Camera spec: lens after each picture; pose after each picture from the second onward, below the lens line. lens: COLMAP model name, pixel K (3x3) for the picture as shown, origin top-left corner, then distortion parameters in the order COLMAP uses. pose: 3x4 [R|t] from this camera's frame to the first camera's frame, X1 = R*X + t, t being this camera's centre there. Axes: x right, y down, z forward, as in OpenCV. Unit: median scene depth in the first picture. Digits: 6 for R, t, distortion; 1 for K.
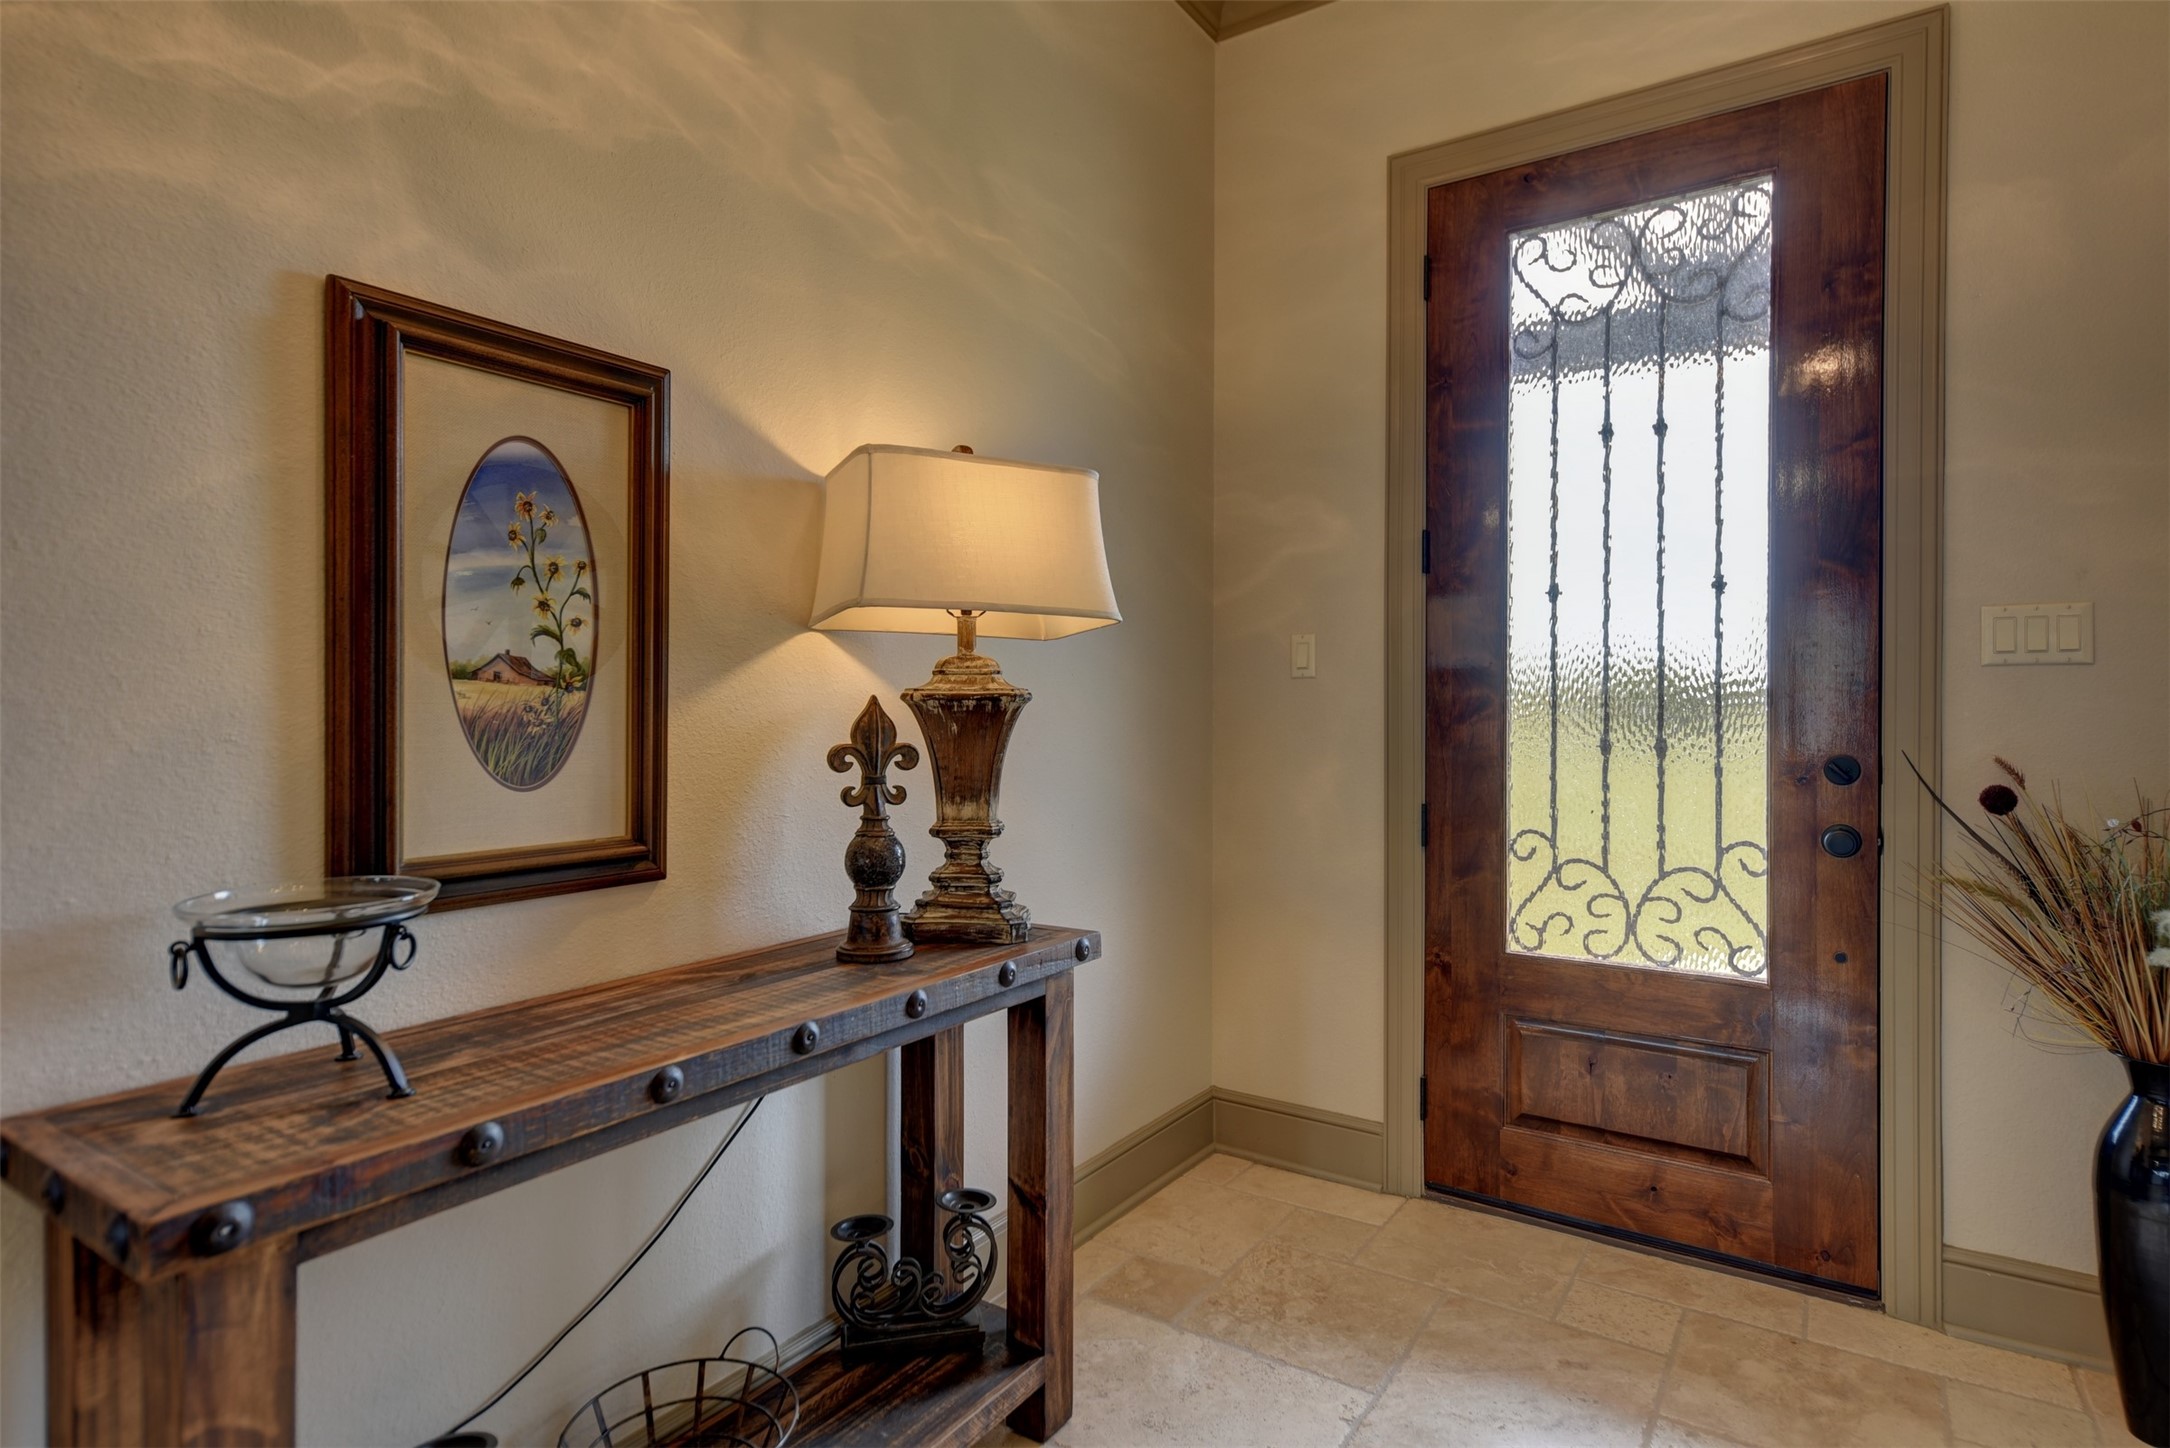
lens RADIAL K [[1155.2, 0, 1076.0], [0, 1155.2, 711.3], [0, 0, 1]] dist [0.006377, 0.000279]
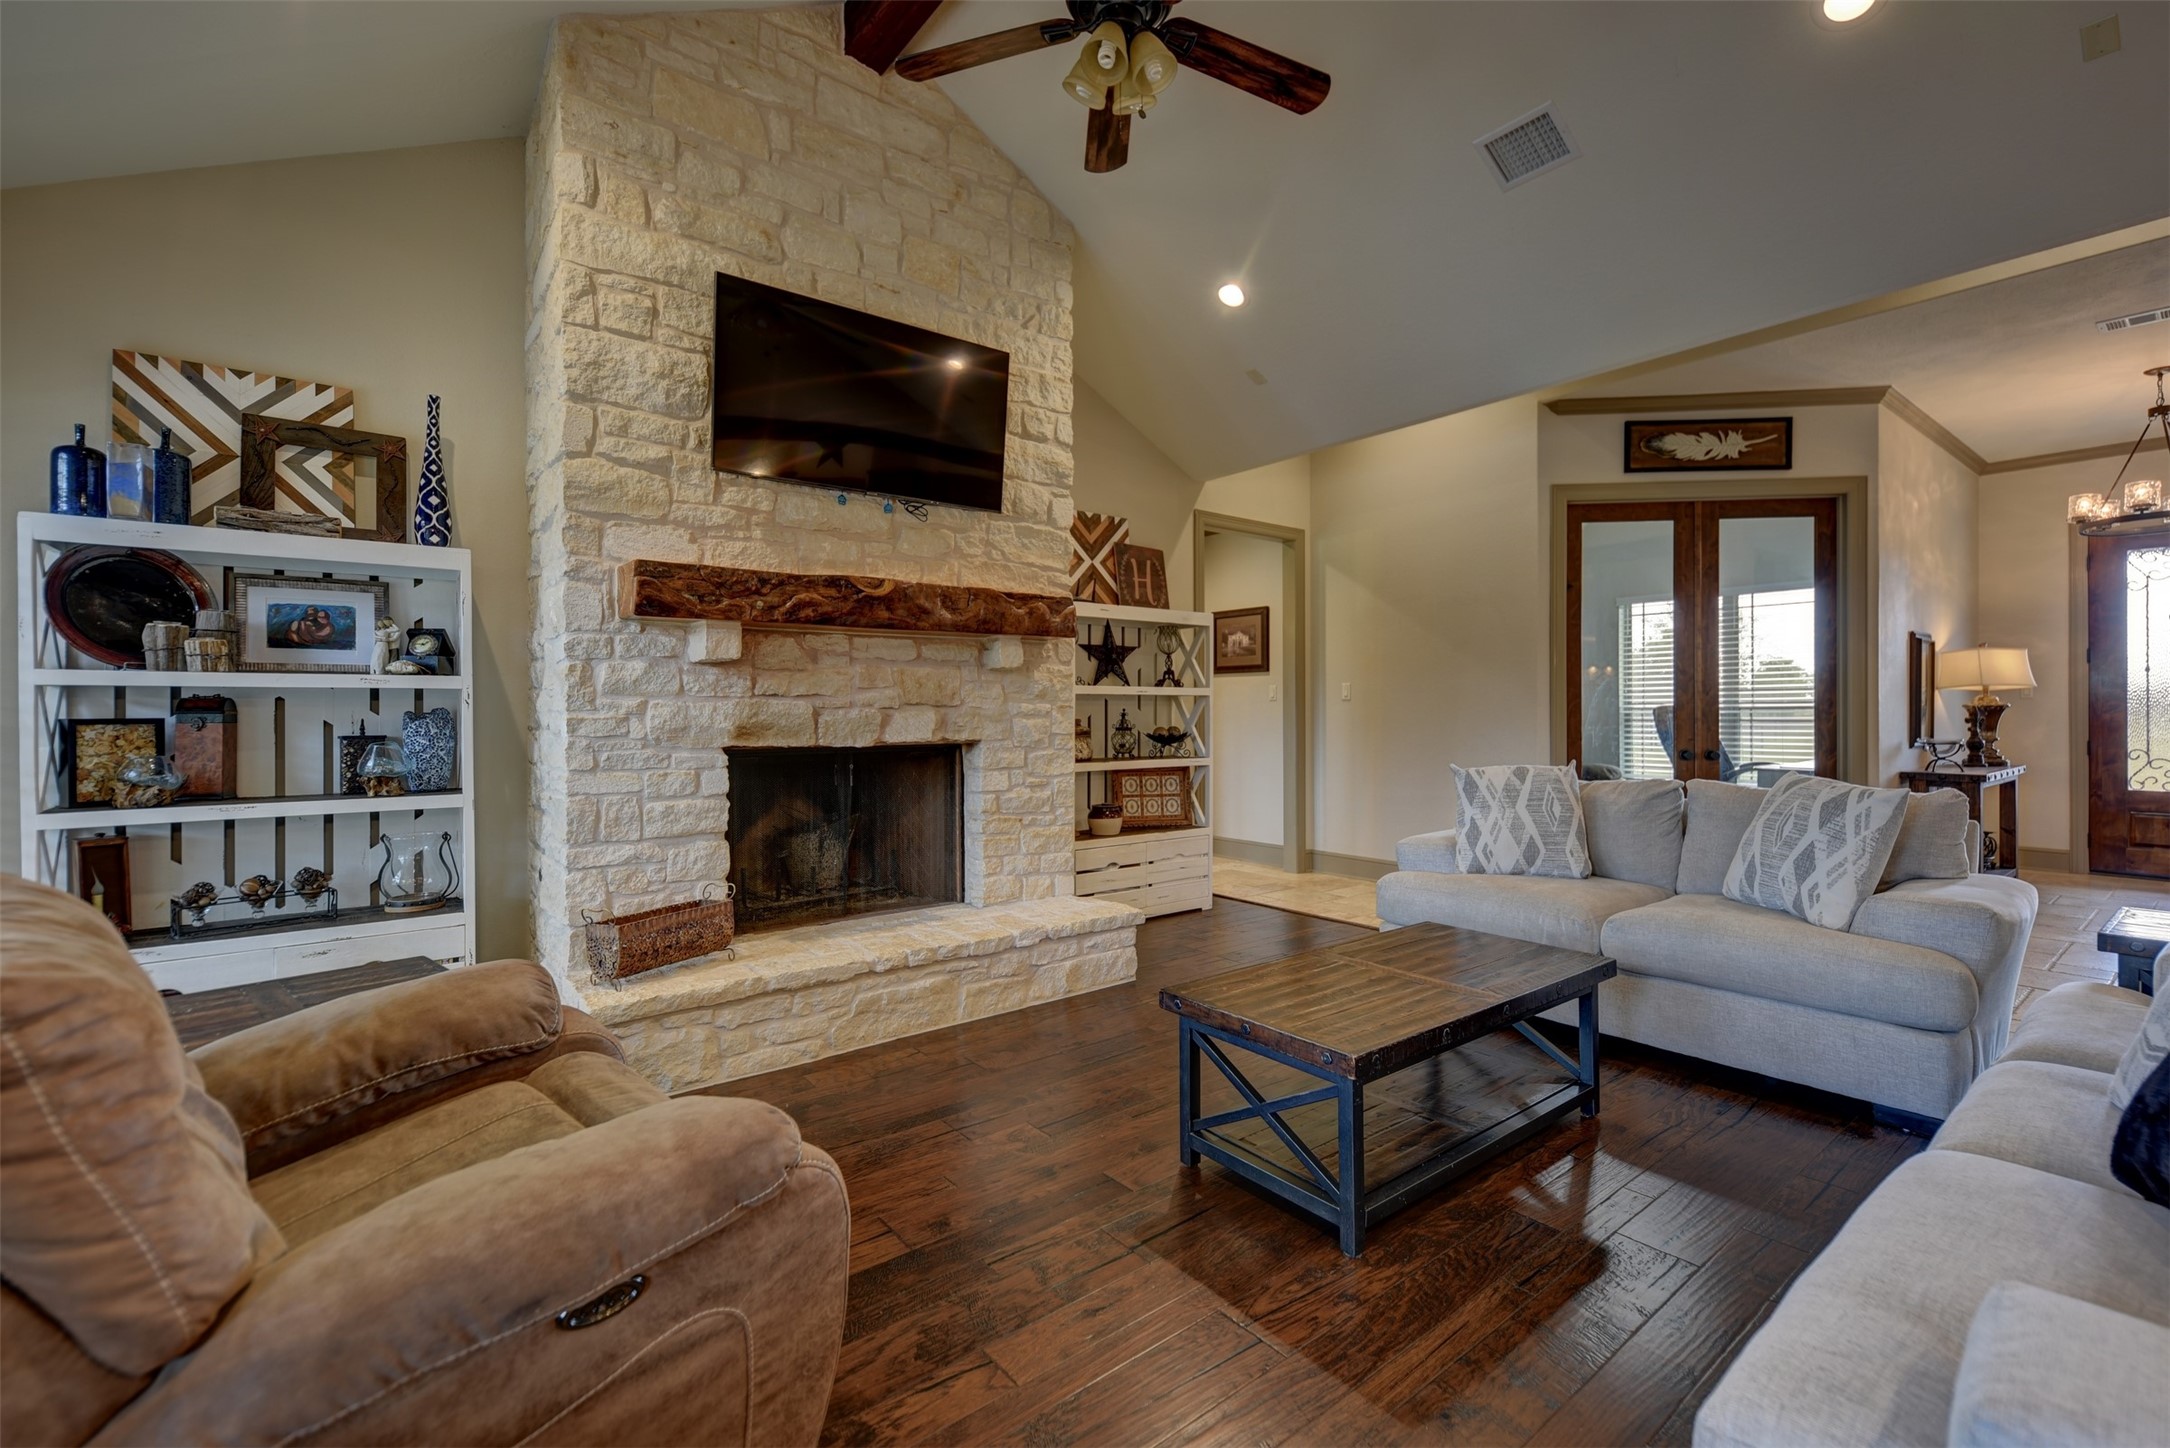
lens RADIAL K [[928.1, 0, 1104.4], [0, 928.1, 710.3], [0, 0, 1]] dist [0.016026, -0.003380]
pose [[0.955829, -0.003714, -0.293898, -2.236225], [0.002372, 0.999985, -0.004924, 0.011968], [0.293912, 0.004009, 0.955824, -3.266844]]
